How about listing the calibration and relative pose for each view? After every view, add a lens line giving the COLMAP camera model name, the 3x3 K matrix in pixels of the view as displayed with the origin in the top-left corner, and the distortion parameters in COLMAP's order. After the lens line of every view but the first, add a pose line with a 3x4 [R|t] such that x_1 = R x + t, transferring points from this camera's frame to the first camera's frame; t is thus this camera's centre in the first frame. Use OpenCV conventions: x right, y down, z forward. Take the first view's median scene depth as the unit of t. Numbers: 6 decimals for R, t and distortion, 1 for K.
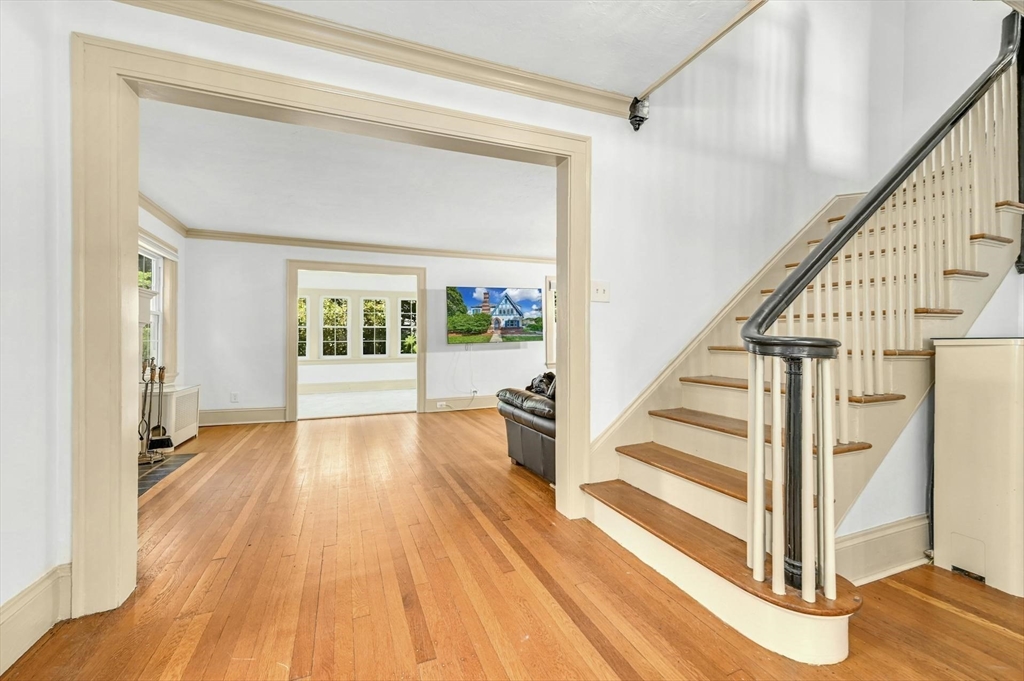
lens RADIAL K [[421.7, 0, 519.2], [0, 421.7, 341.2], [0, 0, 1]] dist [-0.002461, -0.000881]
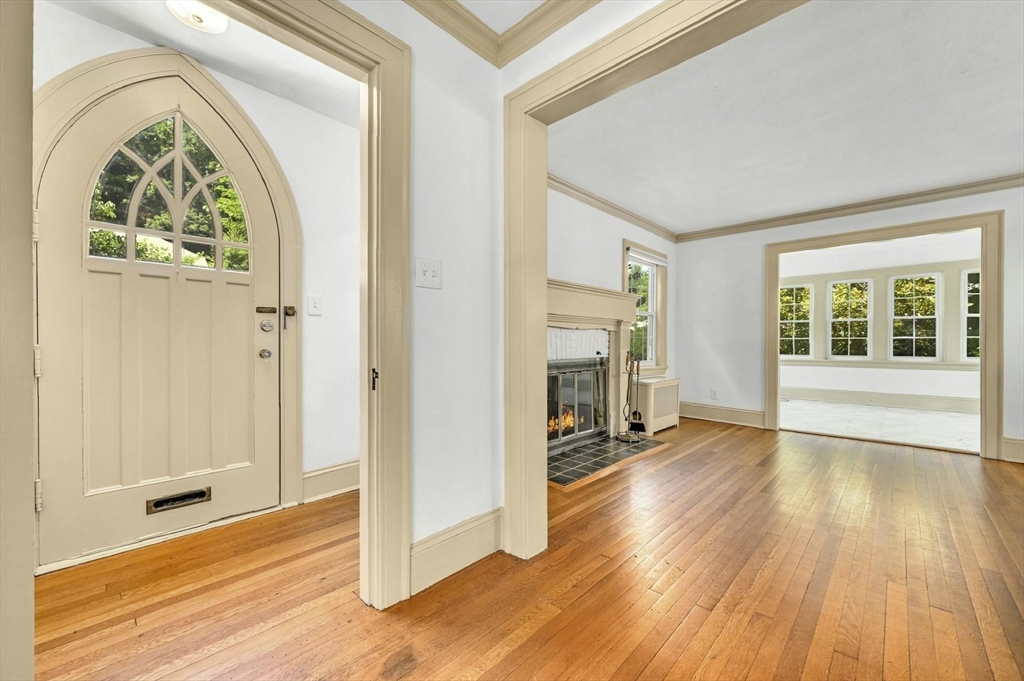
lens RADIAL K [[421.7, 0, 511.8], [0, 421.7, 340.0], [0, 0, 1]] dist [-0.002461, -0.000881]
pose [[0.404371, 0.005079, -0.914581, 0.036140], [-0.000414, 0.999985, 0.005370, 0.000301], [0.914595, -0.001793, 0.404367, 0.139539]]
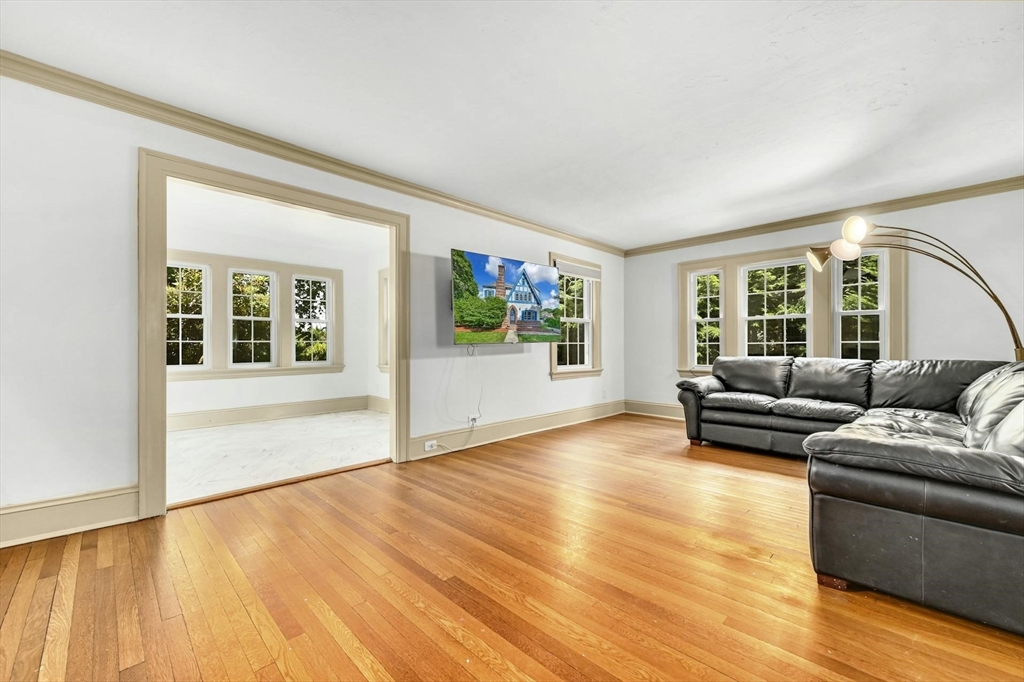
lens RADIAL K [[418.9, 0, 481.7], [0, 418.9, 343.7], [0, 0, 1]] dist [0.003251, 0.000104]
pose [[0.937753, 0.010918, 0.347132, -0.326799], [-0.006187, 0.999872, -0.014734, 0.013565], [-0.347249, 0.011669, 0.937700, 0.411973]]
